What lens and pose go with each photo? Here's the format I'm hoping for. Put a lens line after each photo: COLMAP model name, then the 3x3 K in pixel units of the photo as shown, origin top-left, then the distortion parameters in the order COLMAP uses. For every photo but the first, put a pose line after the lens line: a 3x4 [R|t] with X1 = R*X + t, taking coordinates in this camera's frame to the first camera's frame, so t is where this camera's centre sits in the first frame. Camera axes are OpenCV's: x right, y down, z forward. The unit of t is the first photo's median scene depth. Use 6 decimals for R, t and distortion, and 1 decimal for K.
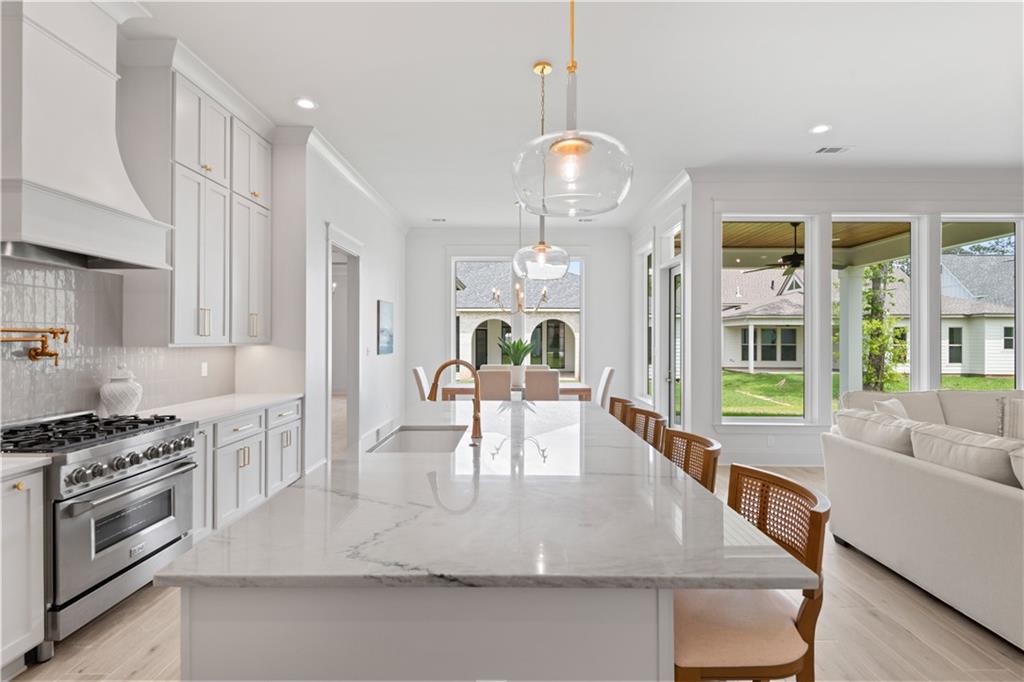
lens RADIAL K [[506.2, 0, 515.1], [0, 506.2, 337.9], [0, 0, 1]] dist [0.030406, -0.030197]
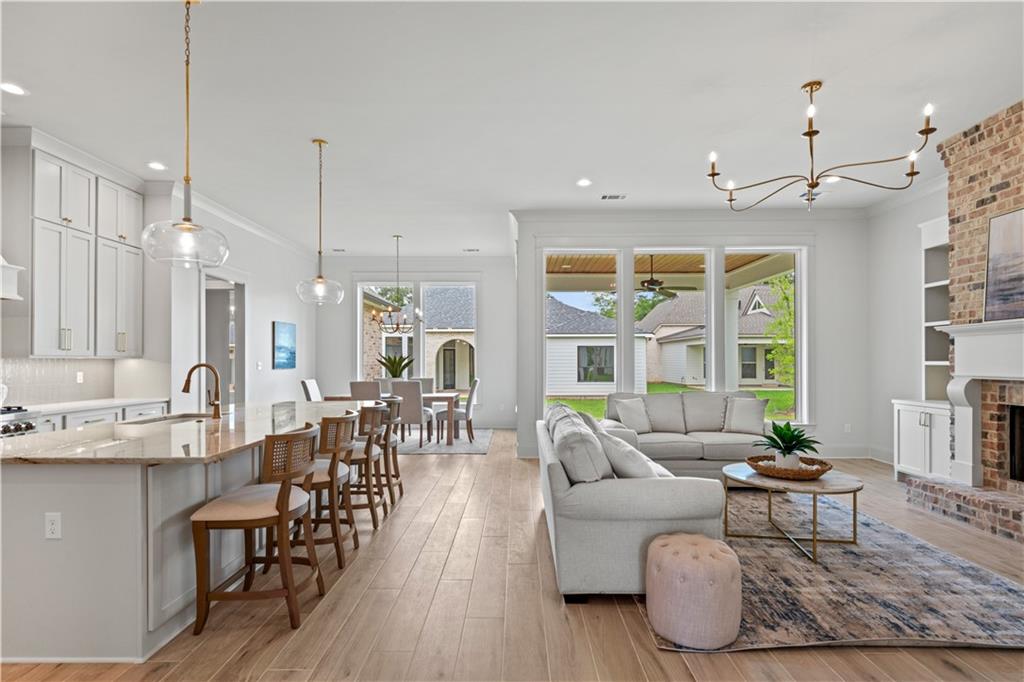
lens RADIAL K [[508.3, 0, 521.0], [0, 508.3, 358.9], [0, 0, 1]] dist [0.016448, -0.017220]
pose [[0.999951, -0.005395, 0.008353, 0.489083], [0.005391, 0.999985, 0.000494, 0.022377], [-0.008355, -0.000449, 0.999965, -0.275889]]
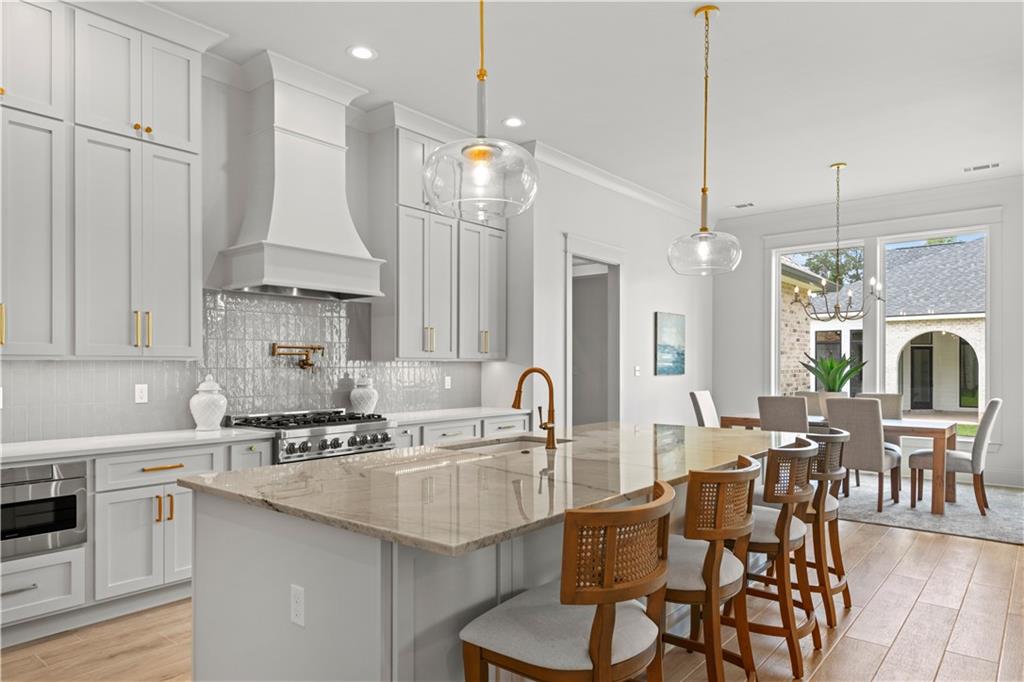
lens RADIAL K [[637.7, 0, 512.6], [0, 637.7, 365.9], [0, 0, 1]] dist [0.020242, -0.000313]
pose [[0.769589, -0.001206, -0.638538, 0.411996], [0.003777, 0.999989, 0.002663, 0.023098], [0.638528, -0.004461, 0.769586, 0.015885]]
